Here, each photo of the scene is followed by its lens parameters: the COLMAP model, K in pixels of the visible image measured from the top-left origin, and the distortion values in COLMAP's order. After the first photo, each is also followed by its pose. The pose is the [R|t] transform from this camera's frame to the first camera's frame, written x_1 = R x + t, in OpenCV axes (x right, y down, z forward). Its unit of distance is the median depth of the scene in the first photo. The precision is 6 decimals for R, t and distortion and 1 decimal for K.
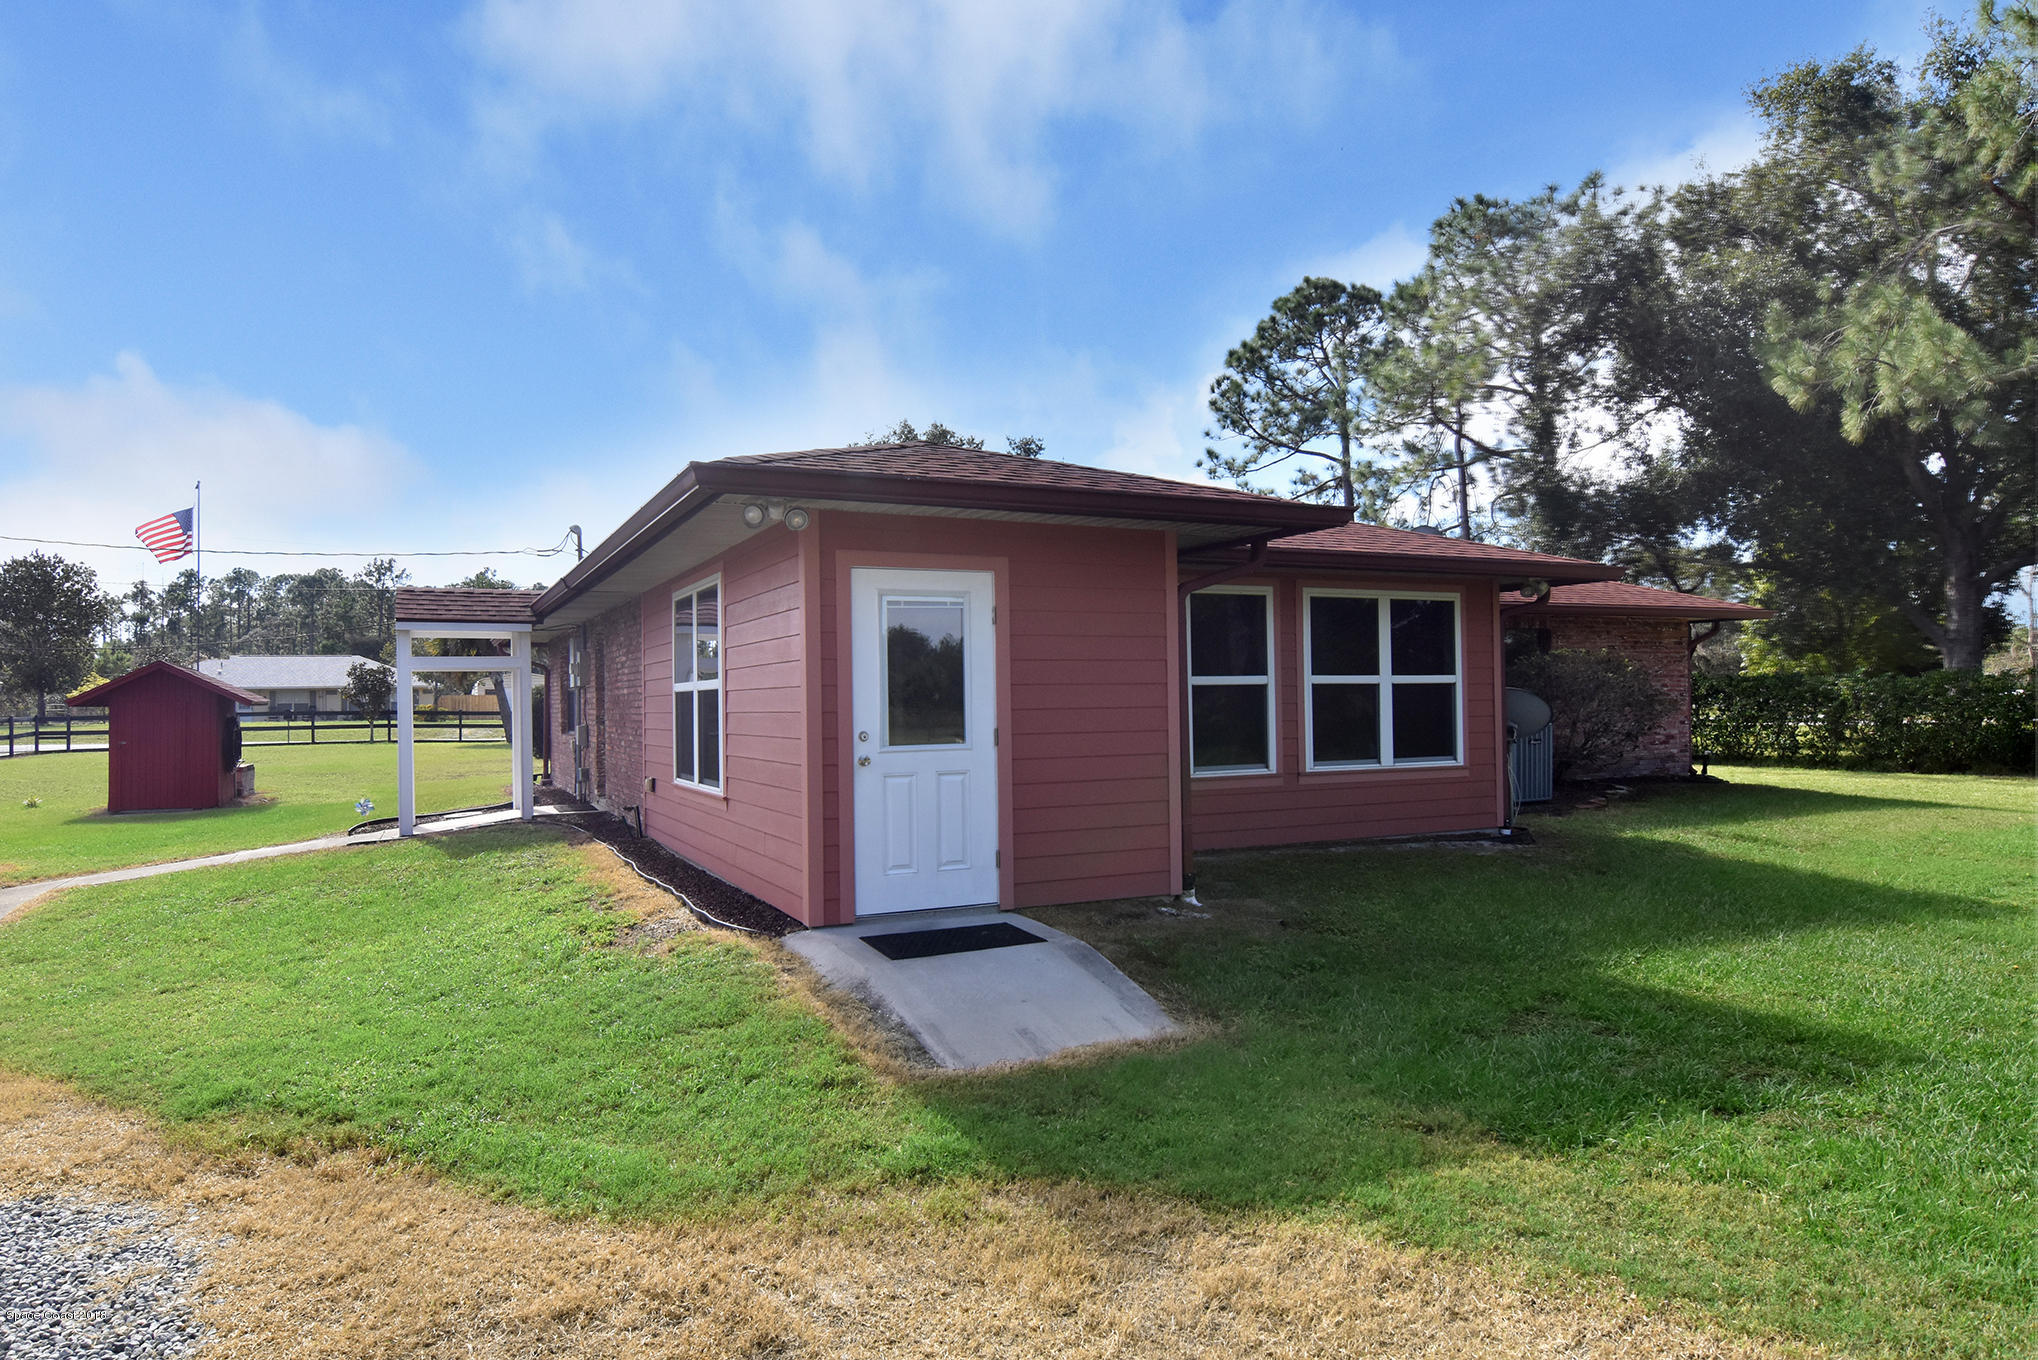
lens RADIAL K [[1233.4, 0, 1012.8], [0, 1233.4, 686.9], [0, 0, 1]] dist [0.001900, -0.001481]
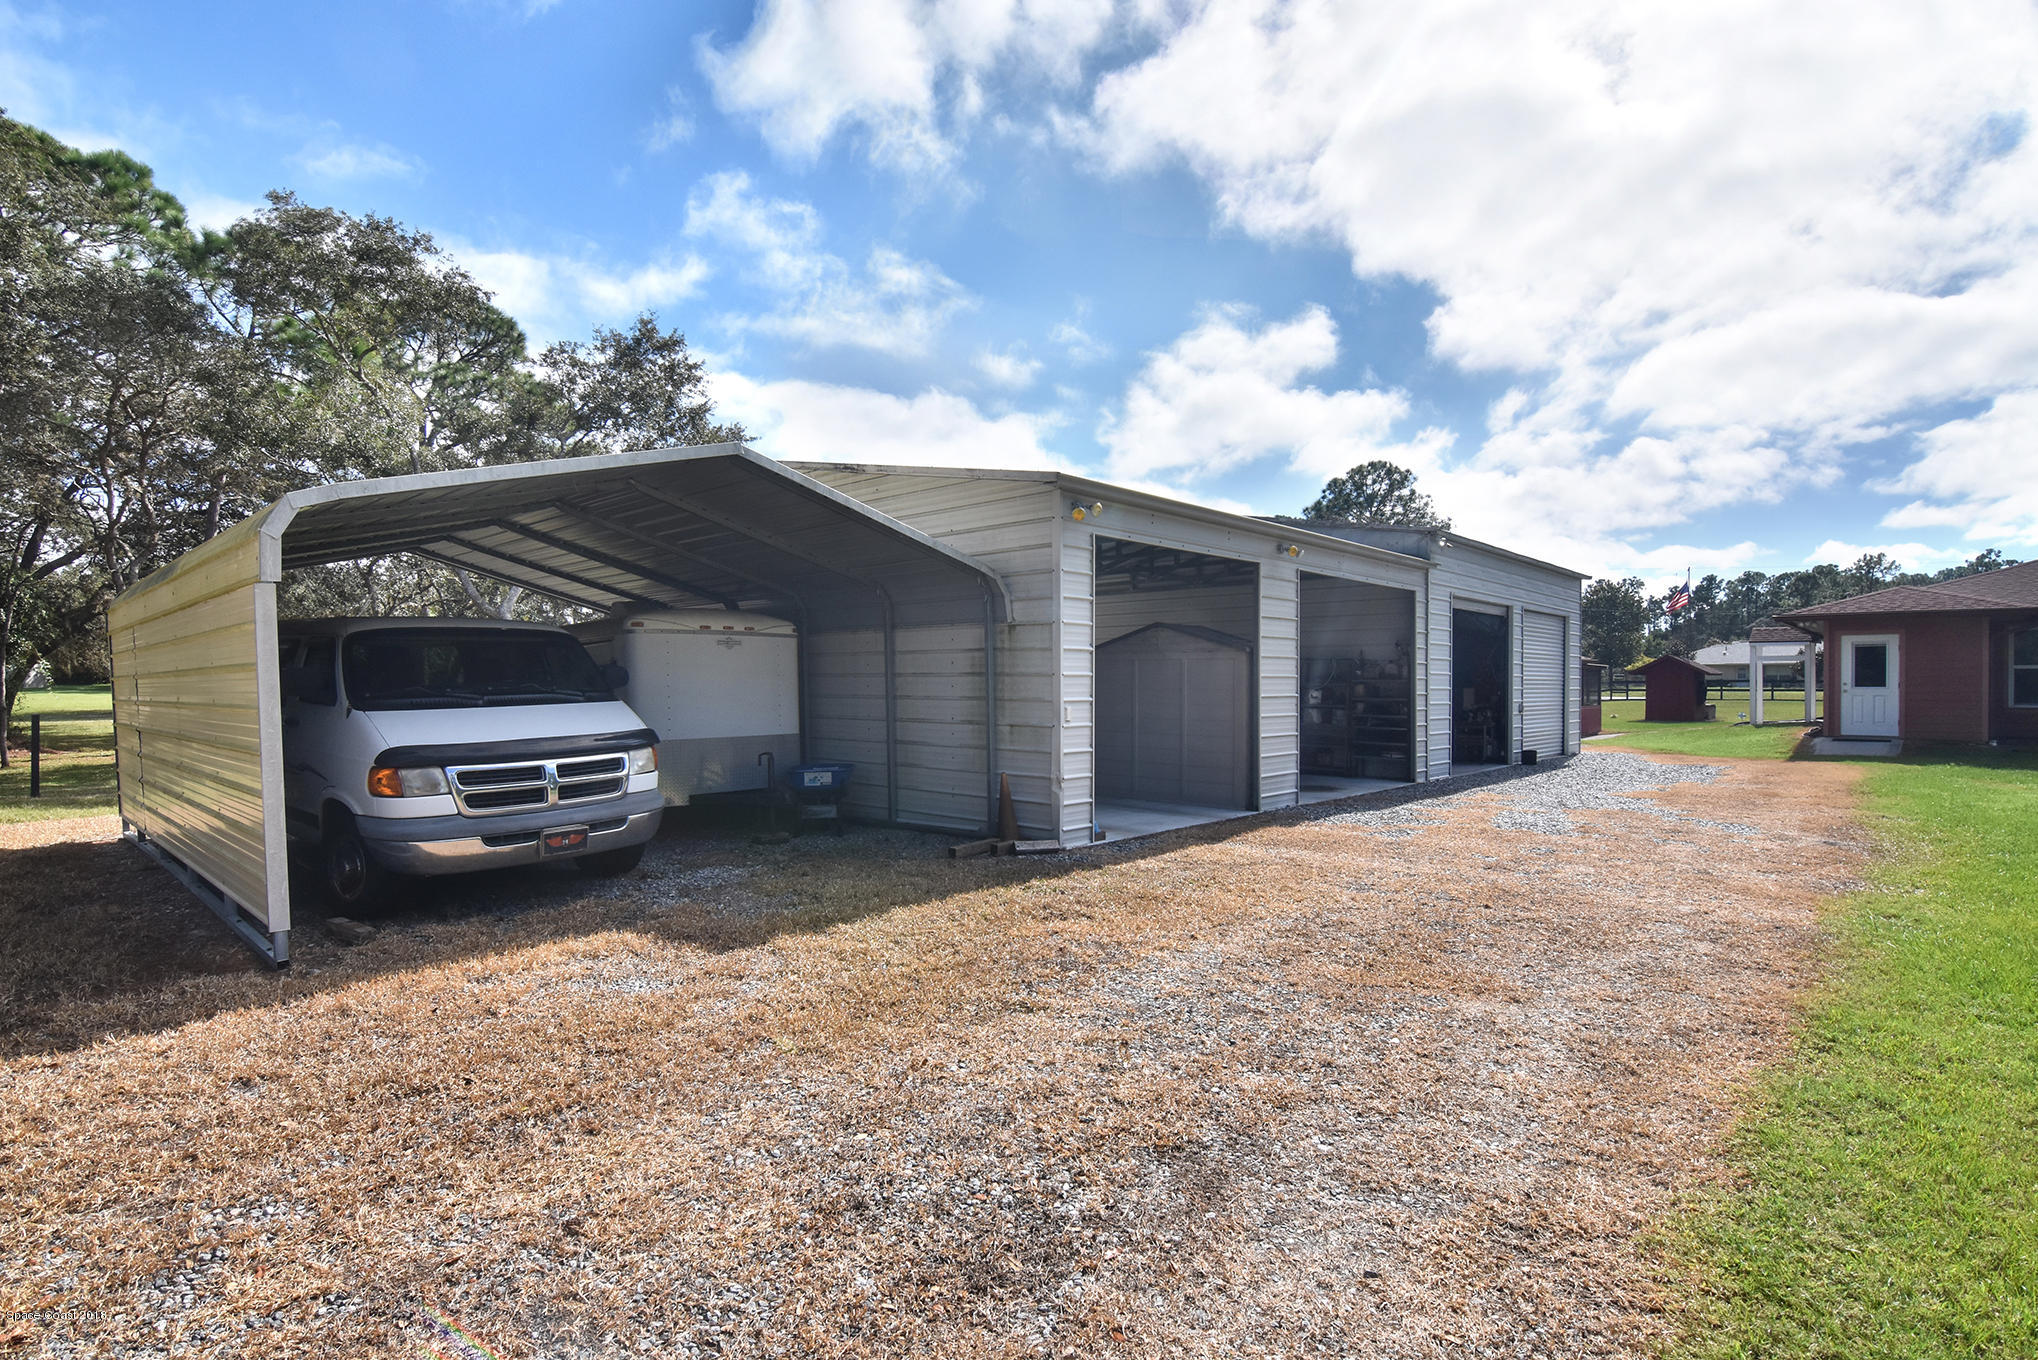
lens RADIAL K [[999.0, 0, 1007.7], [0, 999.0, 684.1], [0, 0, 1]] dist [-0.001124, -0.012705]
pose [[0.356082, 0.017813, -0.934285, 0.641236], [0.001878, 0.999803, 0.019778, -0.006597], [0.934453, -0.008797, 0.355979, -0.855892]]
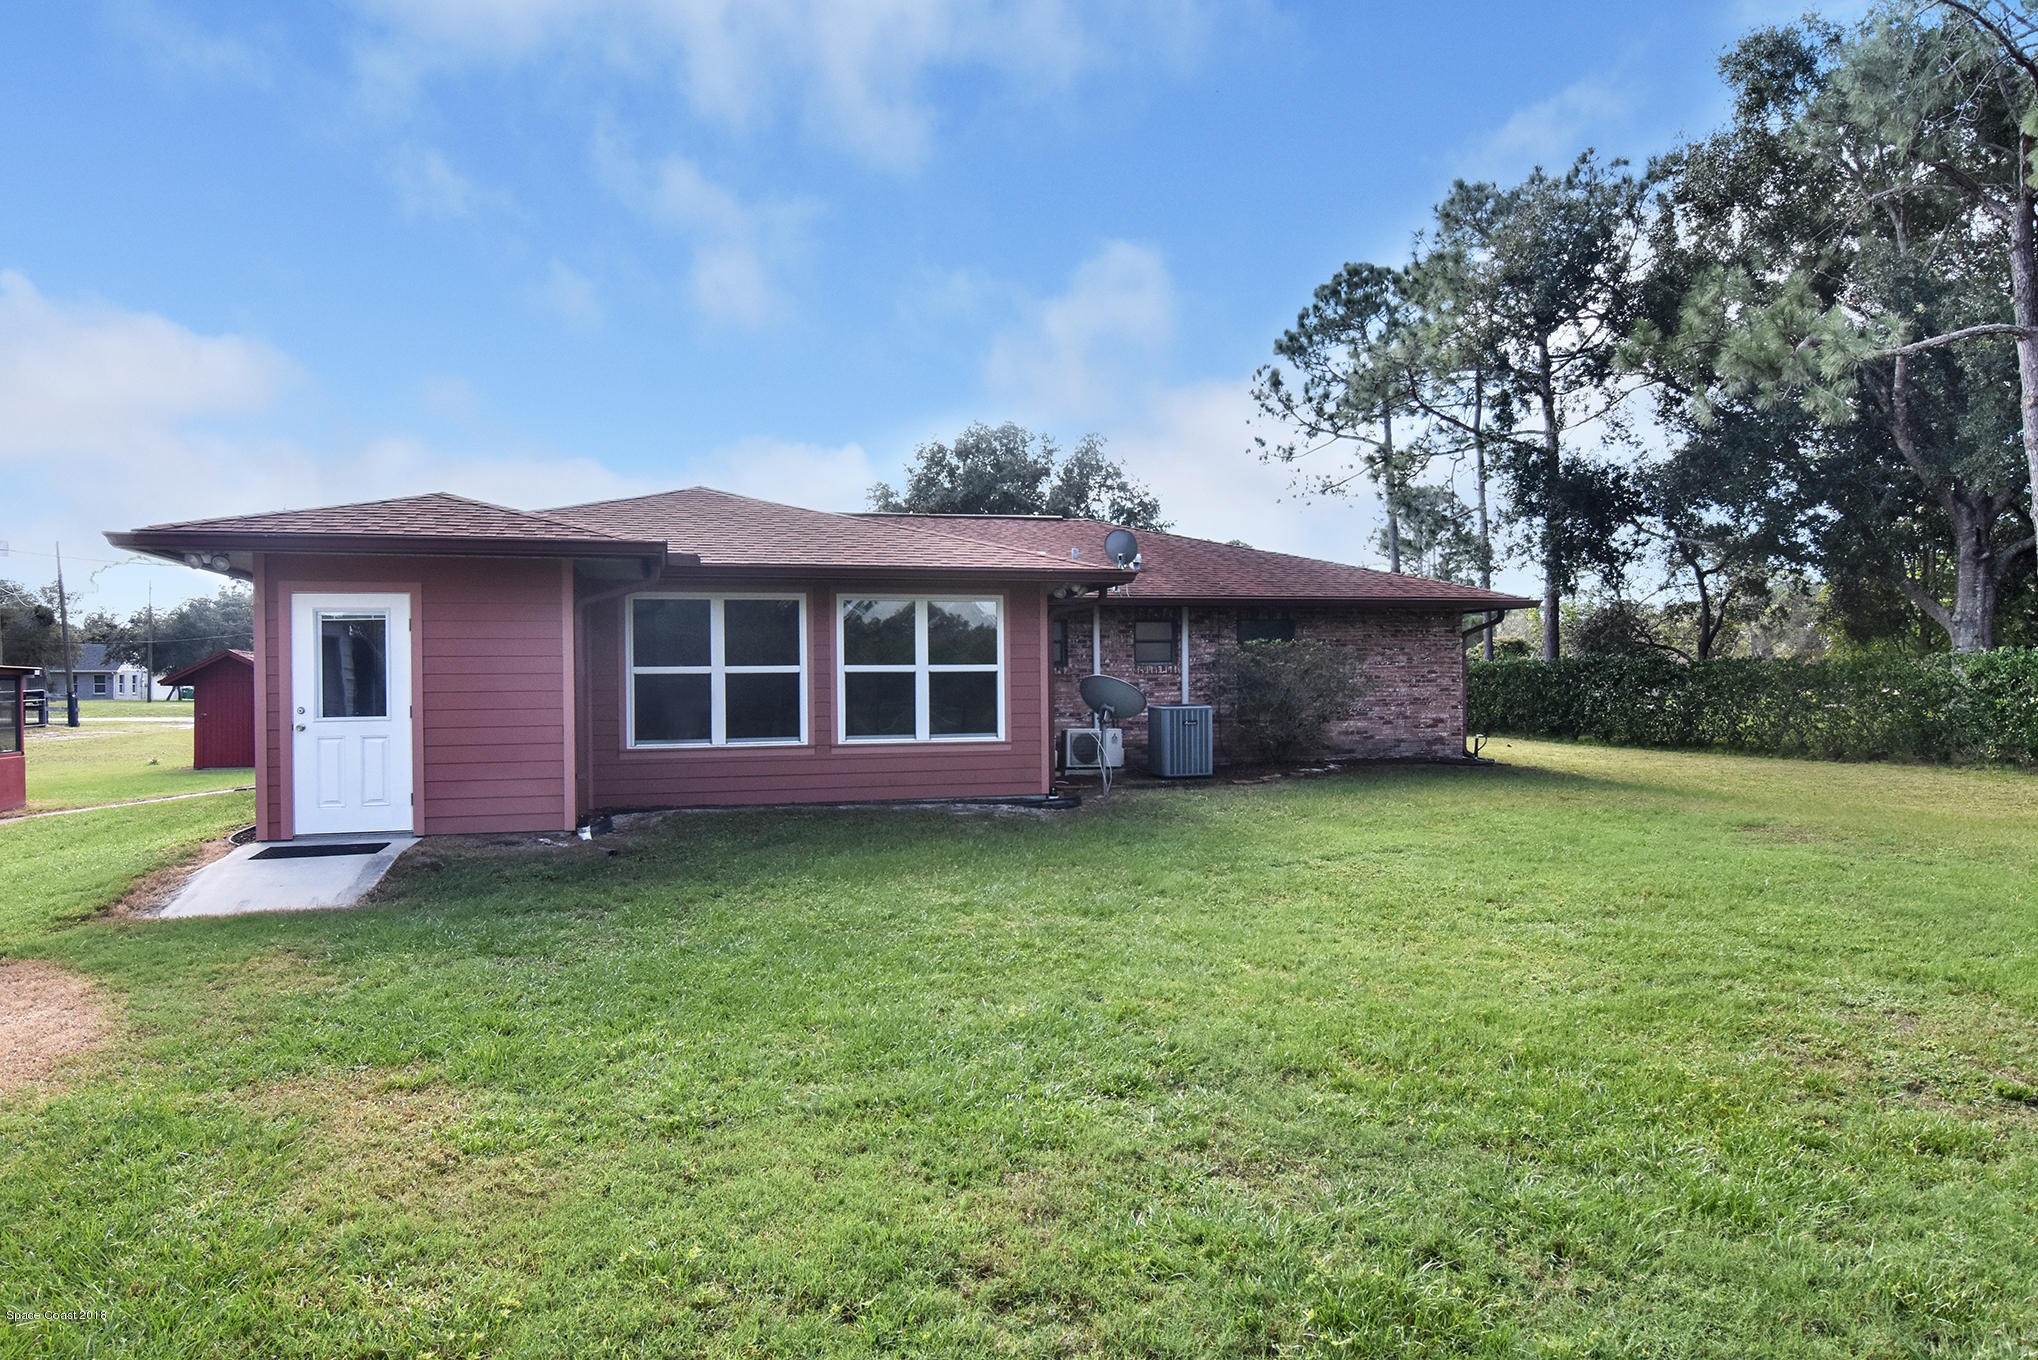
lens RADIAL K [[1233.4, 0, 1012.8], [0, 1233.4, 686.9], [0, 0, 1]] dist [0.001900, -0.001481]
pose [[0.982550, 0.002537, -0.185982, 0.369887], [0.000038, 0.999904, 0.013843, -0.002718], [0.185999, -0.013608, 0.982456, -0.096143]]
